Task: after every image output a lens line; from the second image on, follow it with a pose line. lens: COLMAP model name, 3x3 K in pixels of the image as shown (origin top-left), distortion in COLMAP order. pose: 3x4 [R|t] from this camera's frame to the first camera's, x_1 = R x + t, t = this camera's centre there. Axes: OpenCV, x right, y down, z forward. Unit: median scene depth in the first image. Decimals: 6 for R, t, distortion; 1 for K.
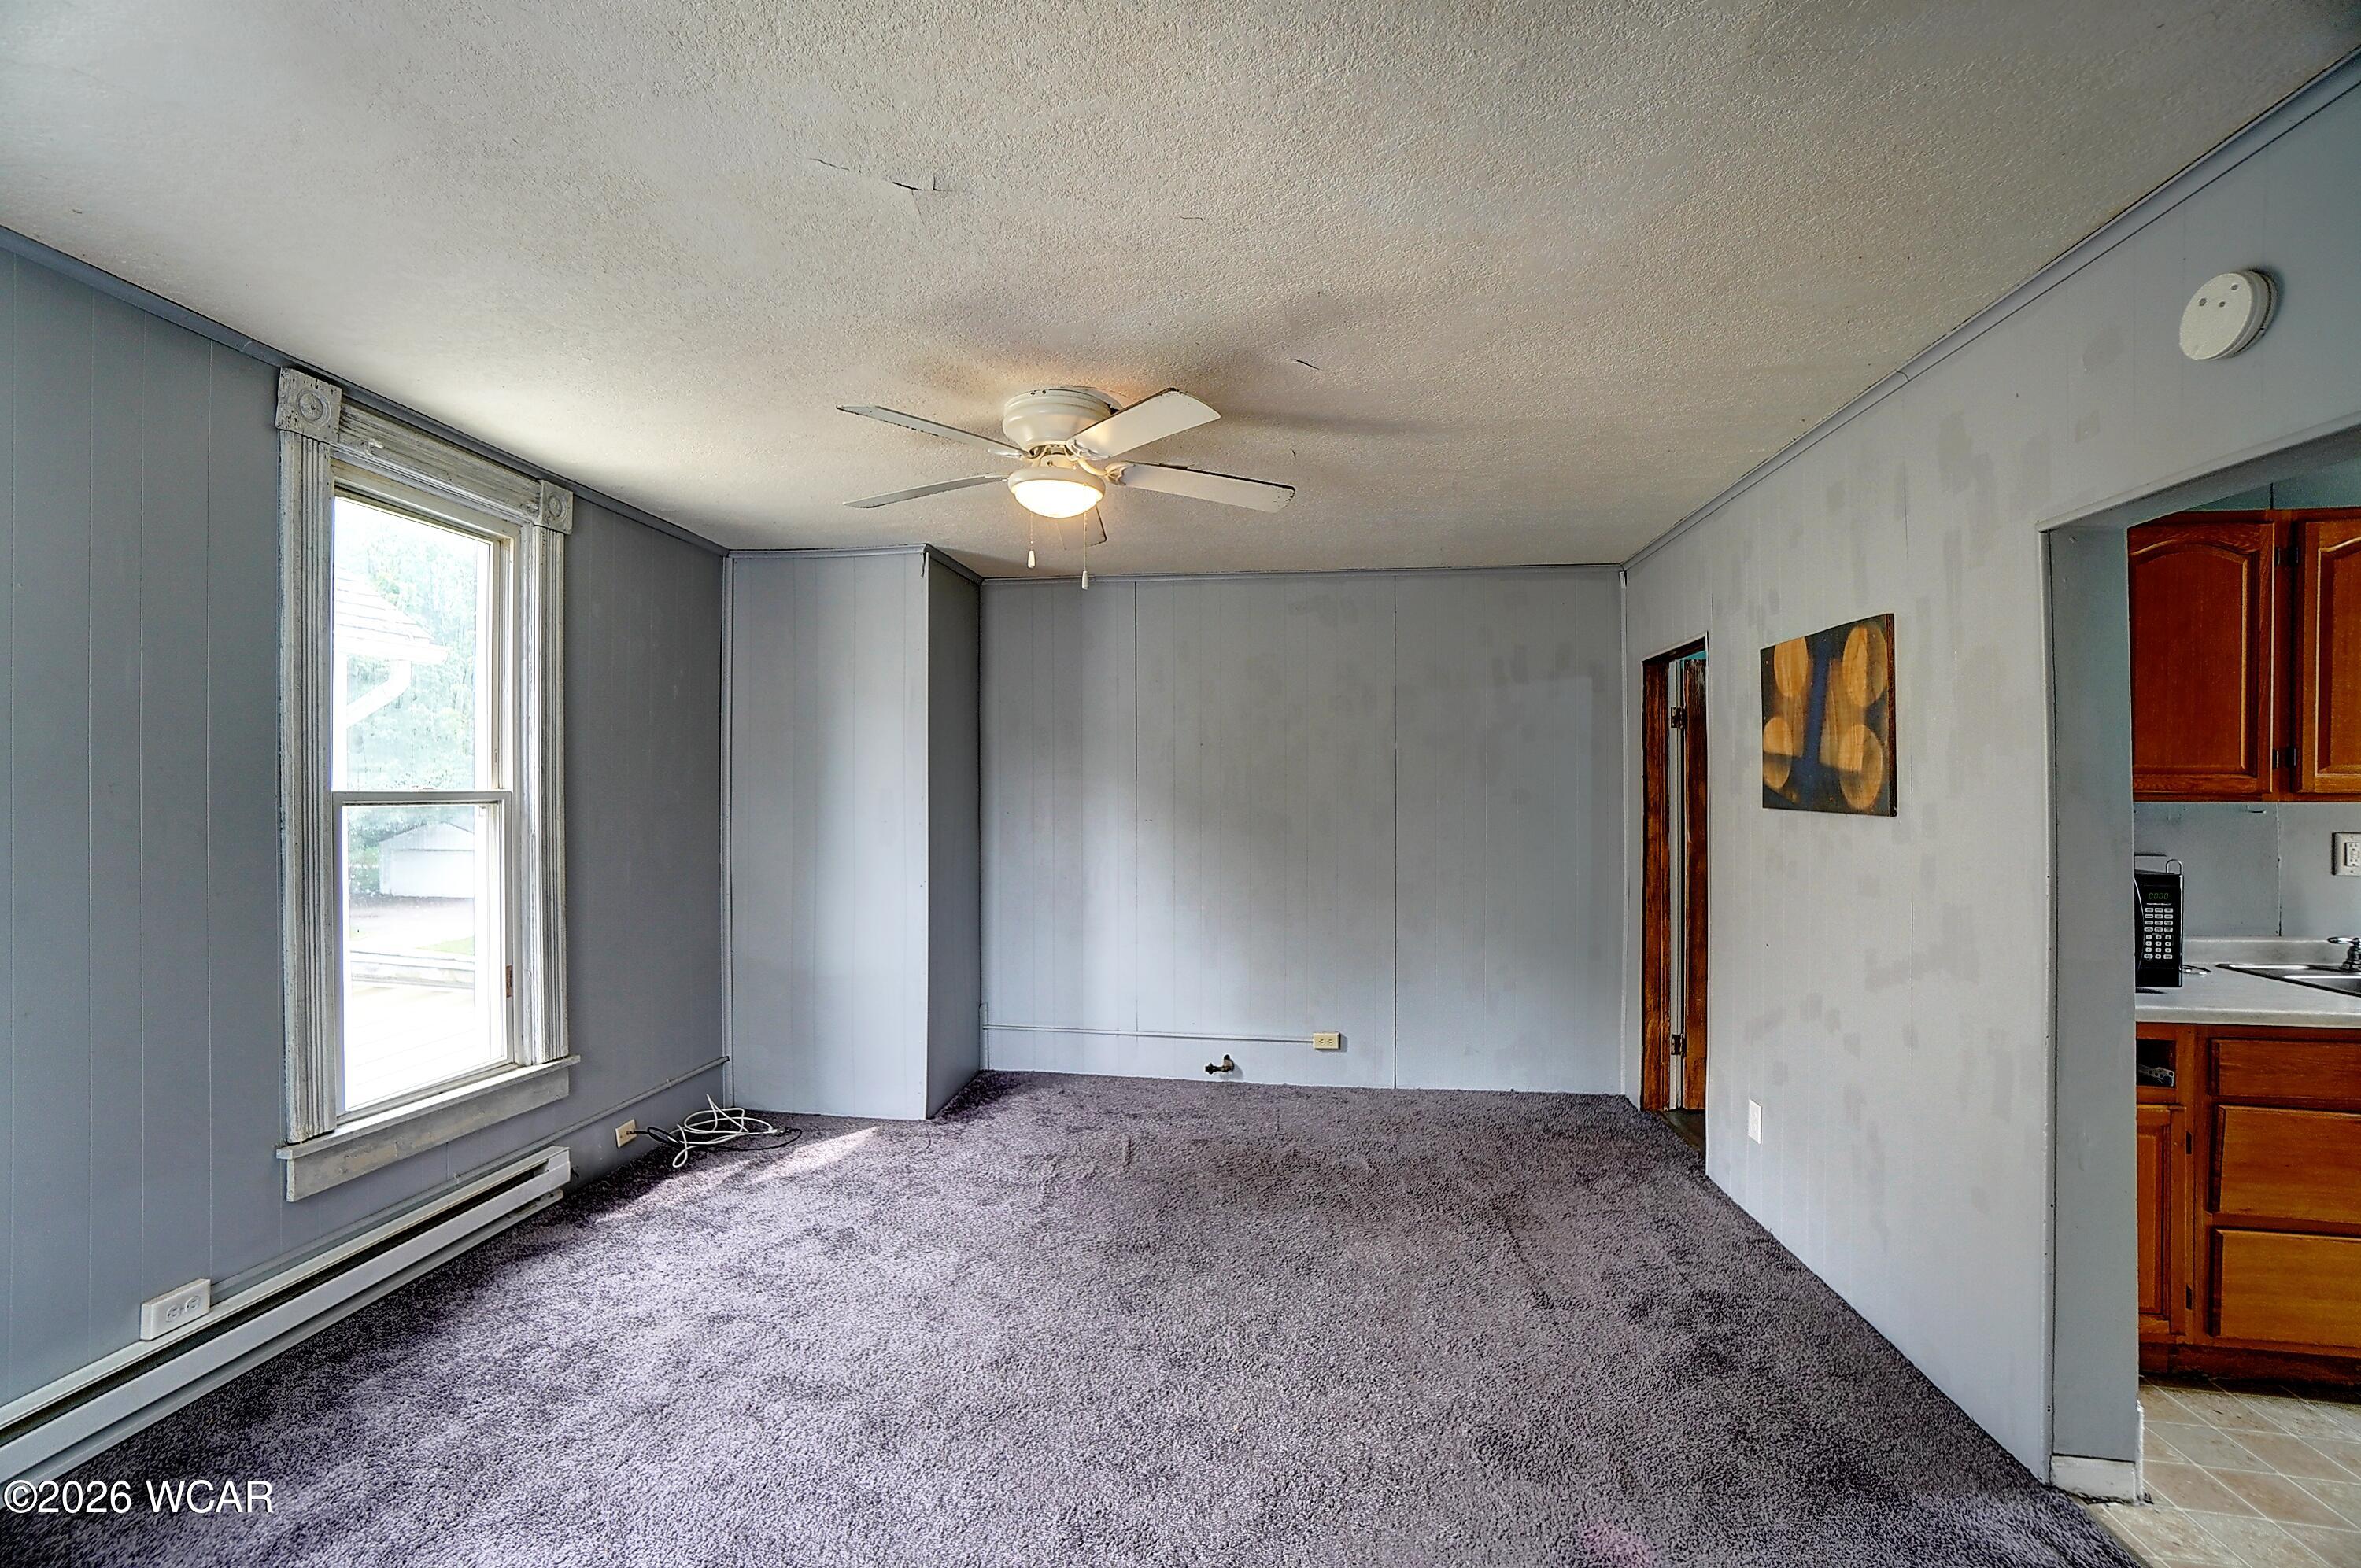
lens RADIAL K [[1043.5, 0, 1154.3], [0, 1043.5, 789.2], [0, 0, 1]] dist [-0.063453, 0.022257]
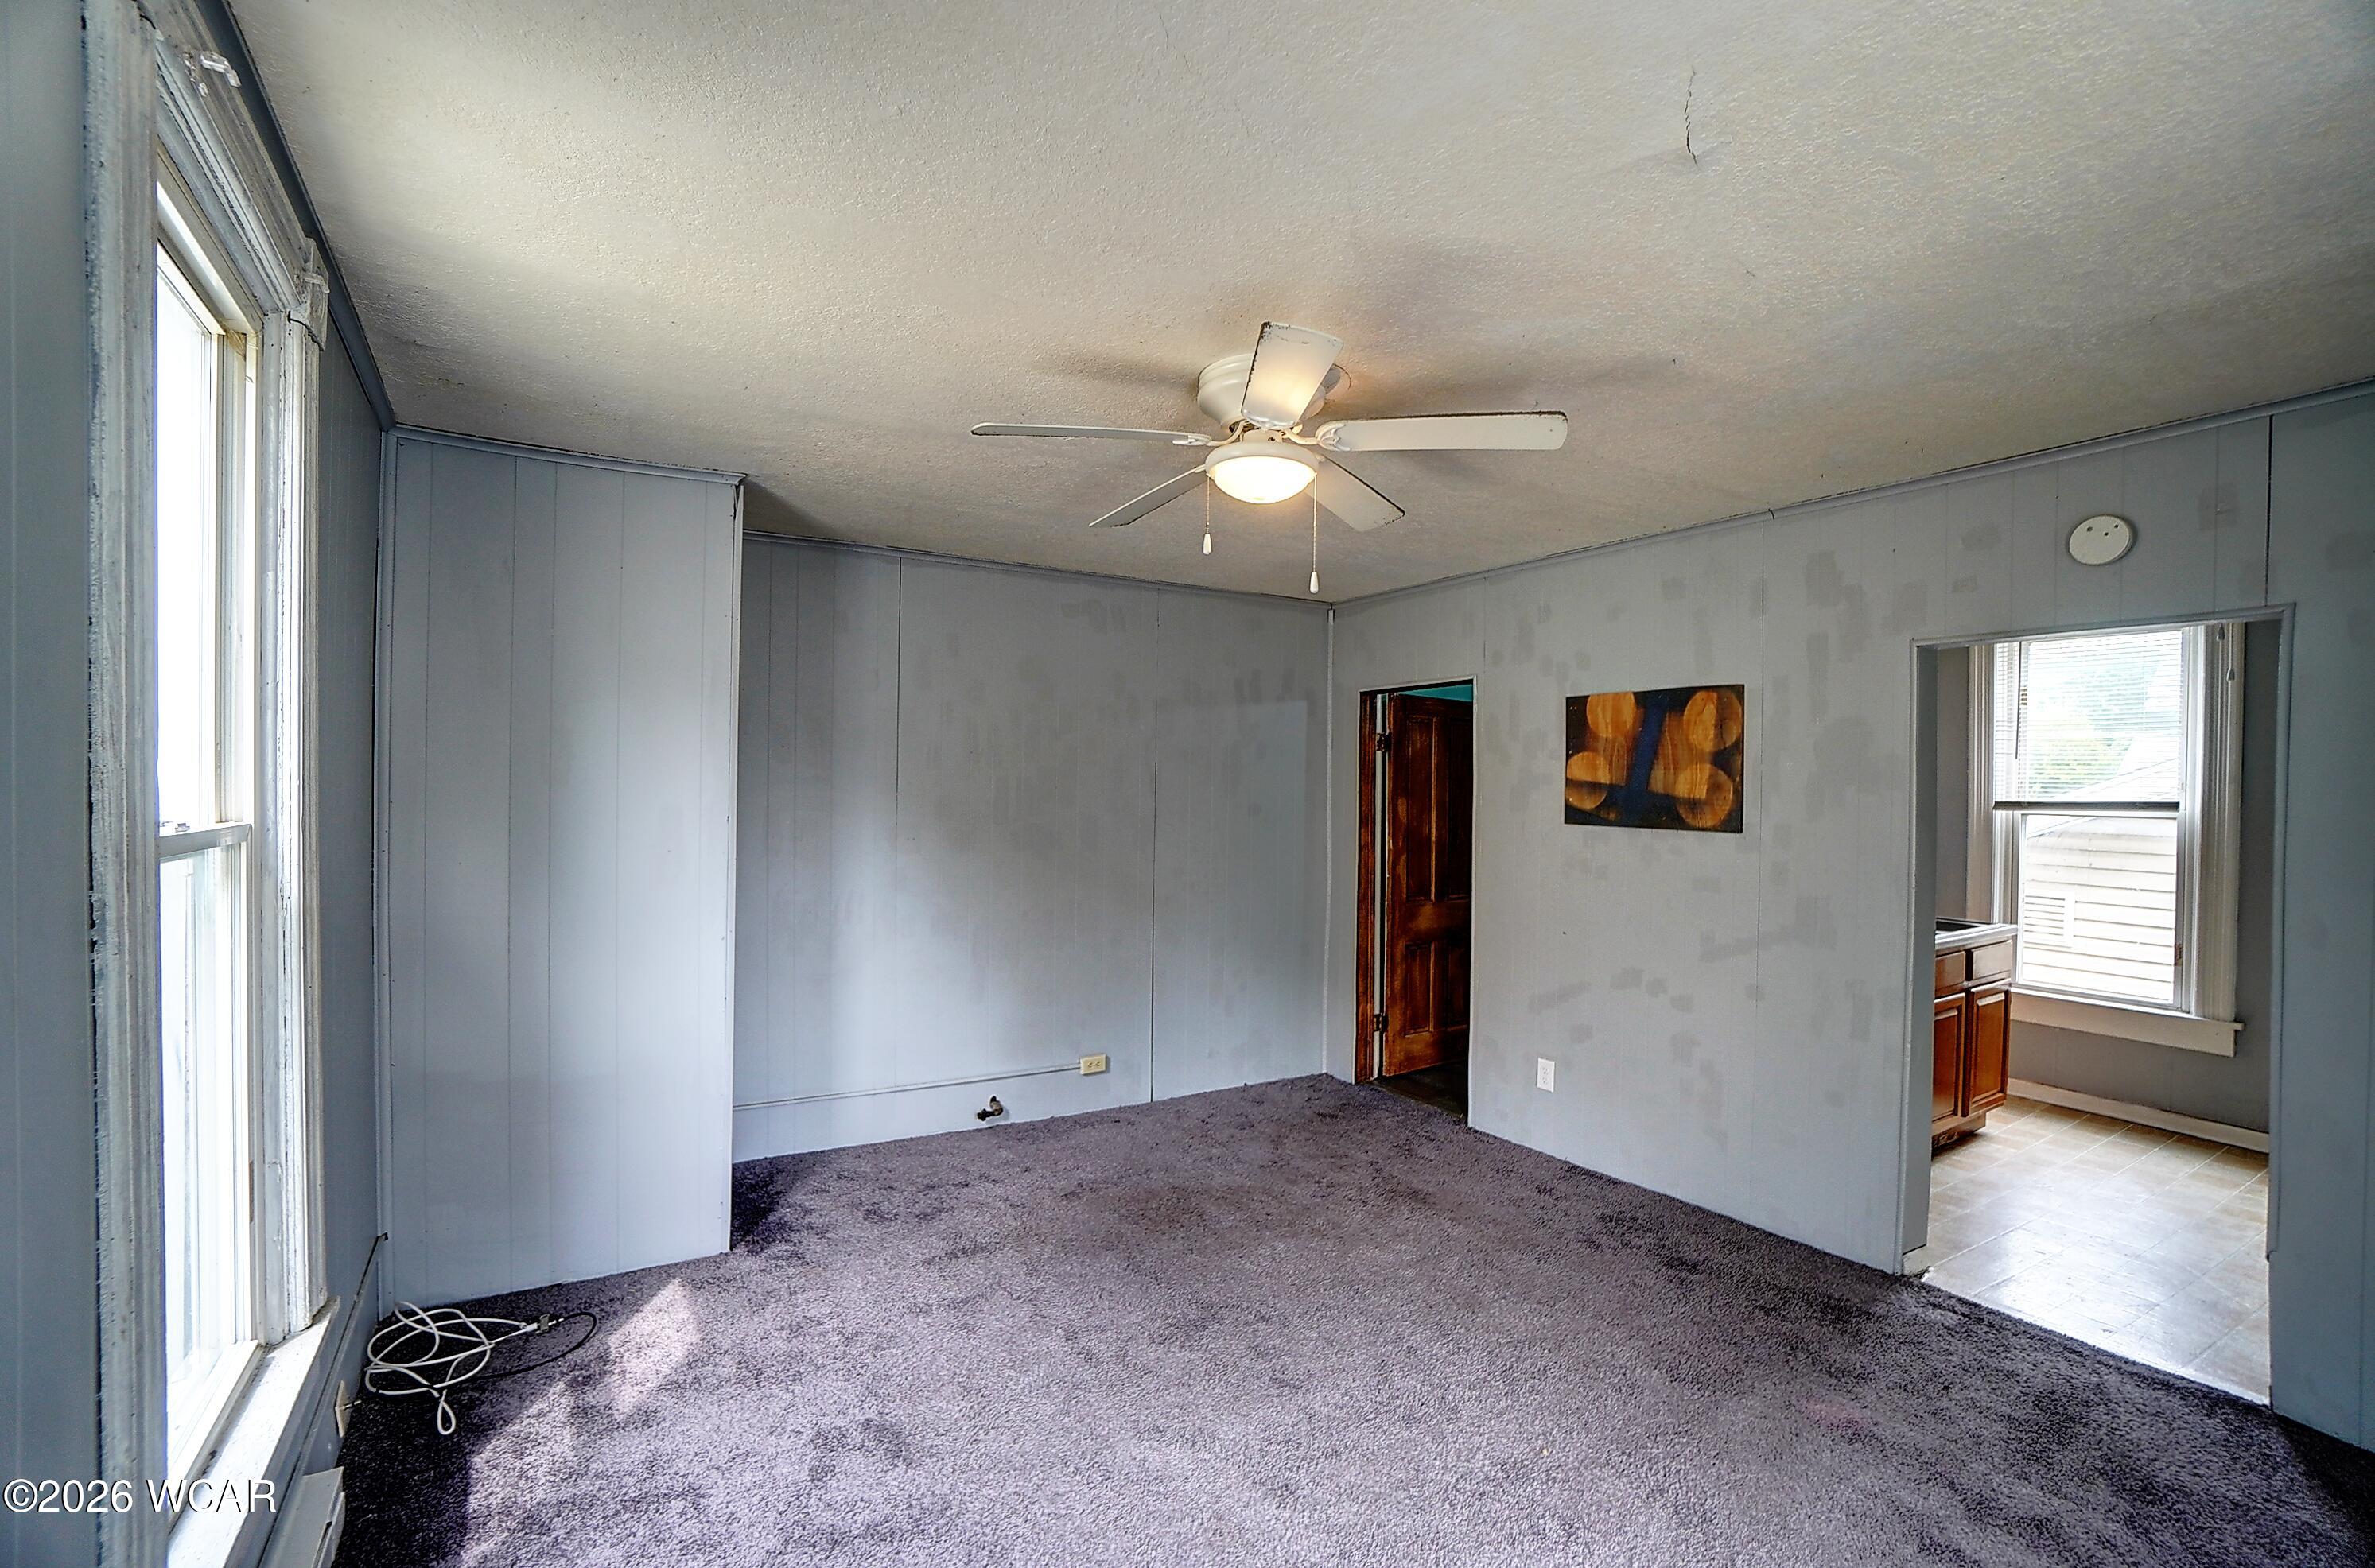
lens RADIAL K [[1049.7, 0, 1161.1], [0, 1049.7, 789.2], [0, 0, 1]] dist [-0.063453, 0.022257]
pose [[0.782839, 0.007572, 0.622179, -0.571159], [-0.009616, 0.999954, -0.000070, -0.018765], [-0.622150, -0.005928, 0.782875, 0.301902]]
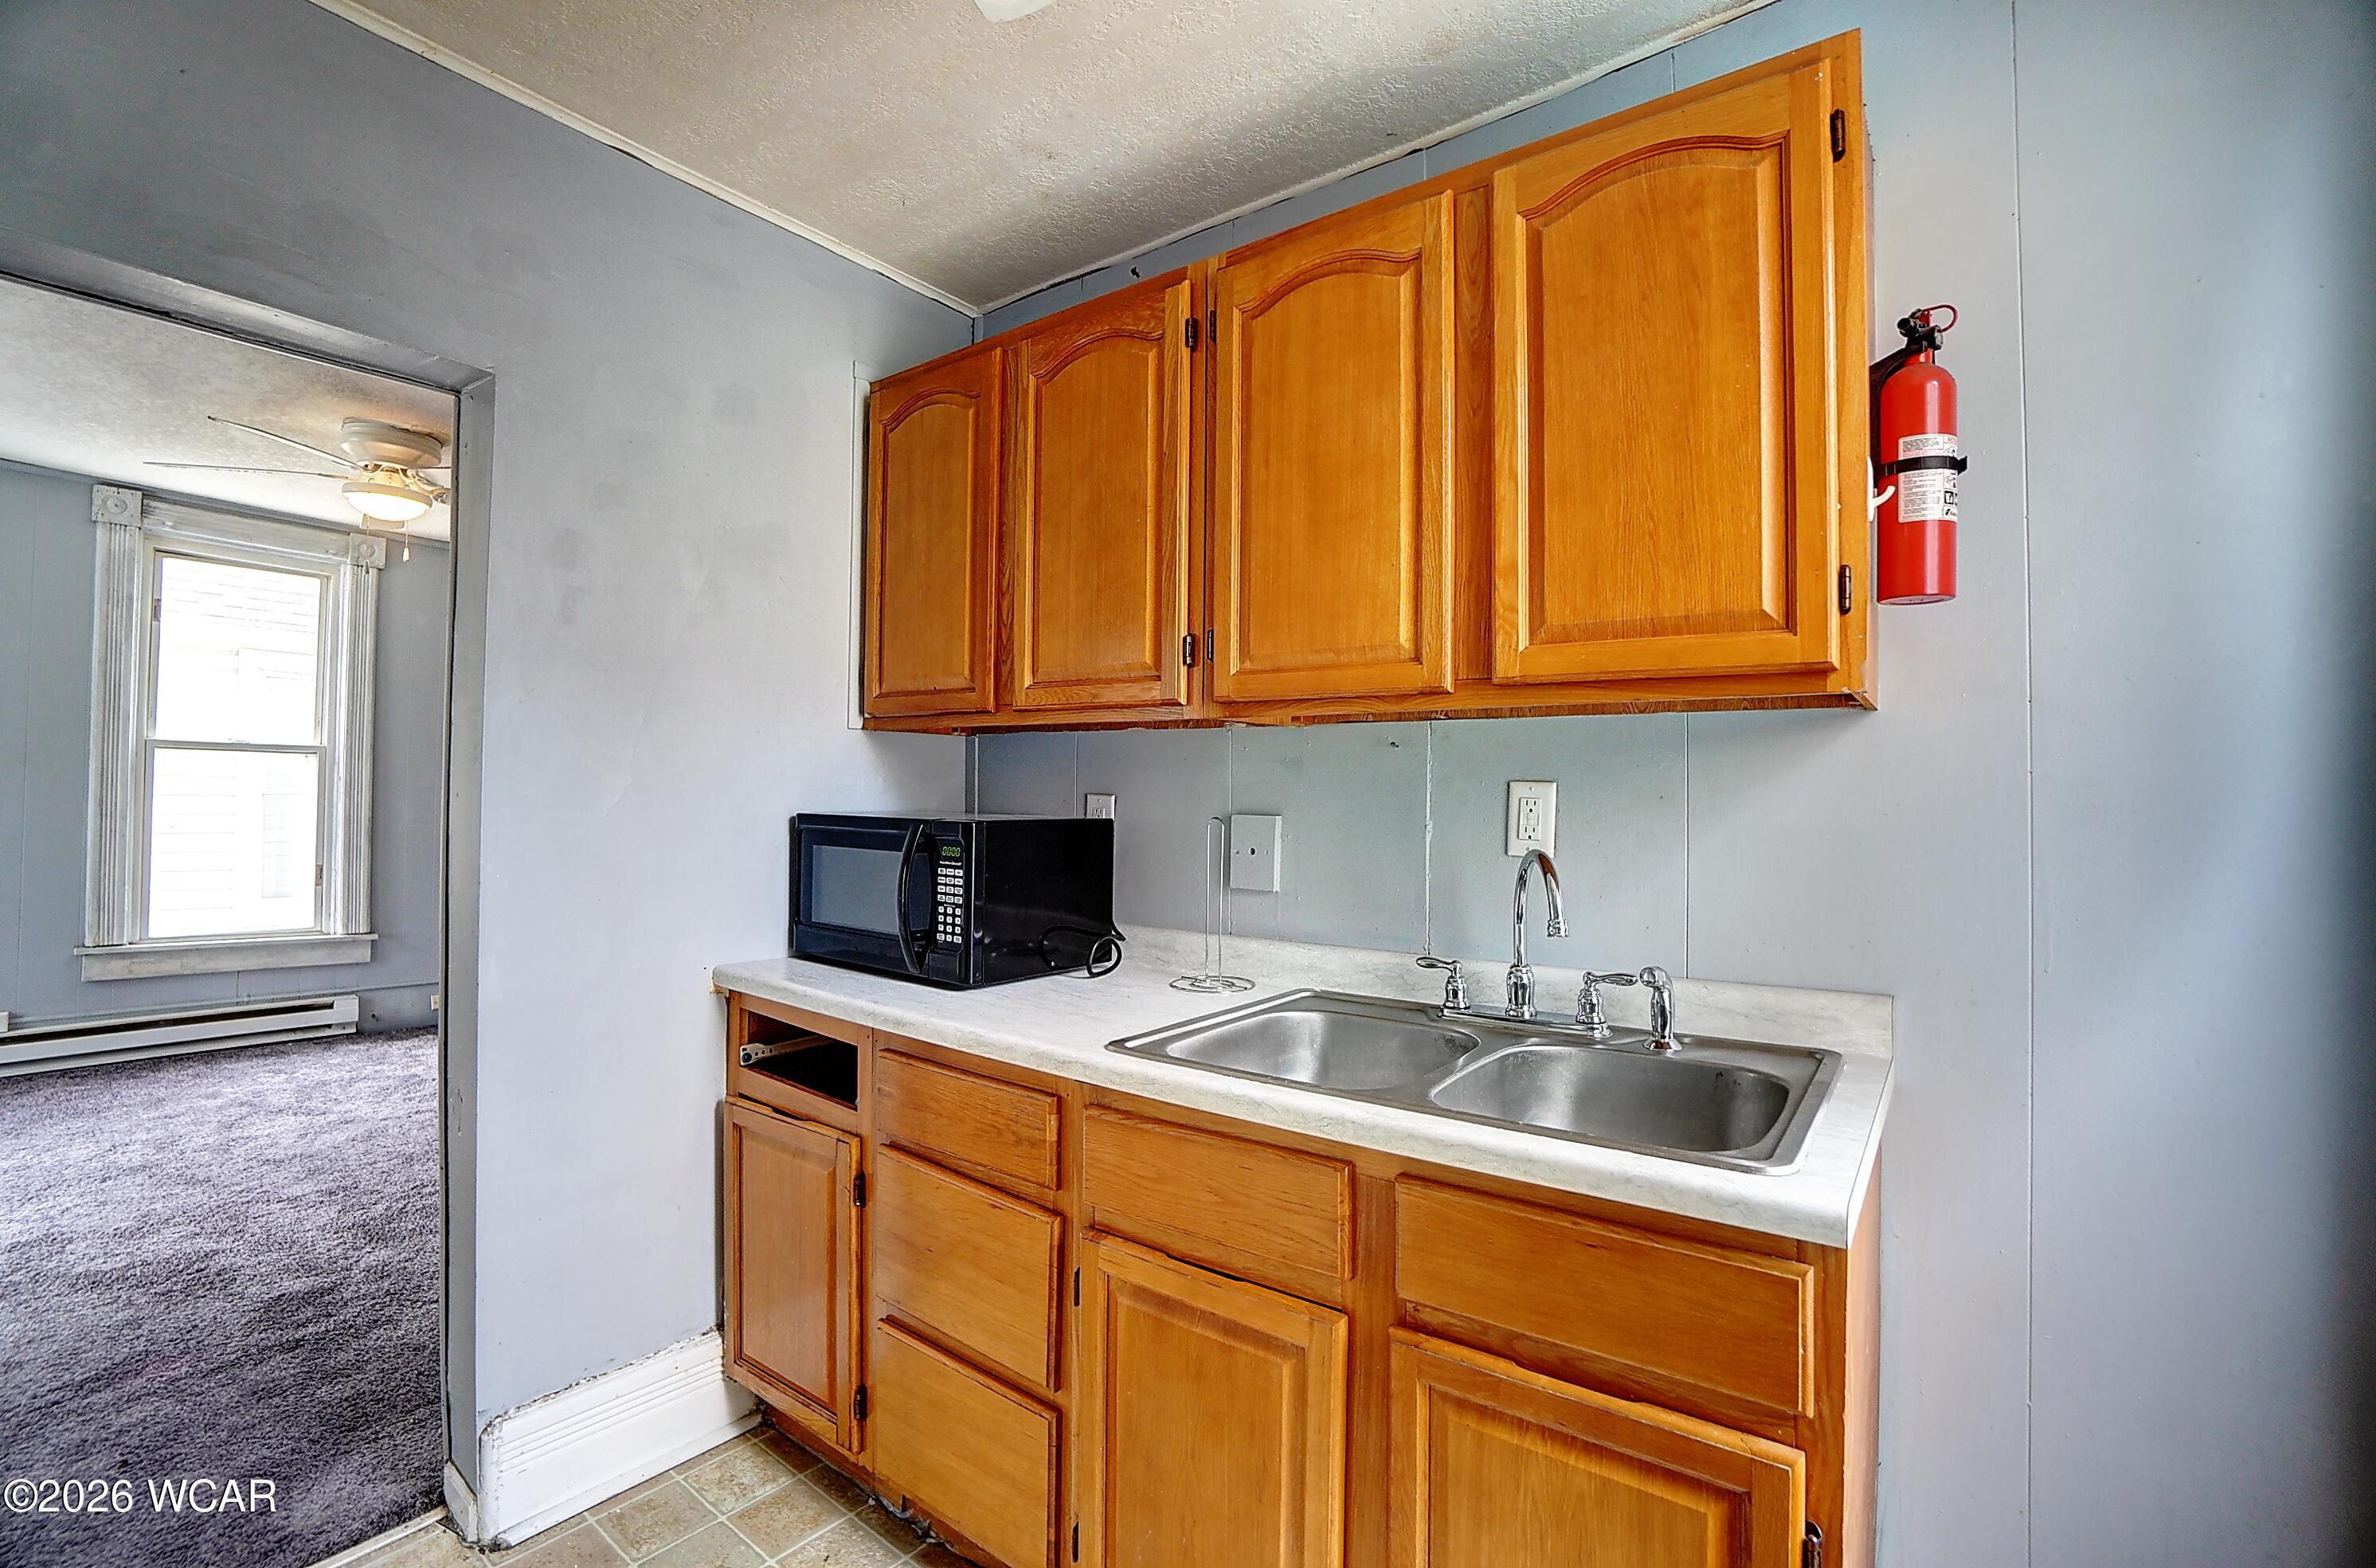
lens RADIAL K [[1050.1, 0, 1161.6], [0, 1050.1, 789.2], [0, 0, 1]] dist [-0.063453, 0.022257]
pose [[0.865279, 0.014305, -0.501086, 1.117375], [-0.021549, 0.999730, -0.008669, 0.049348], [0.500827, 0.018299, 0.865354, 0.326483]]
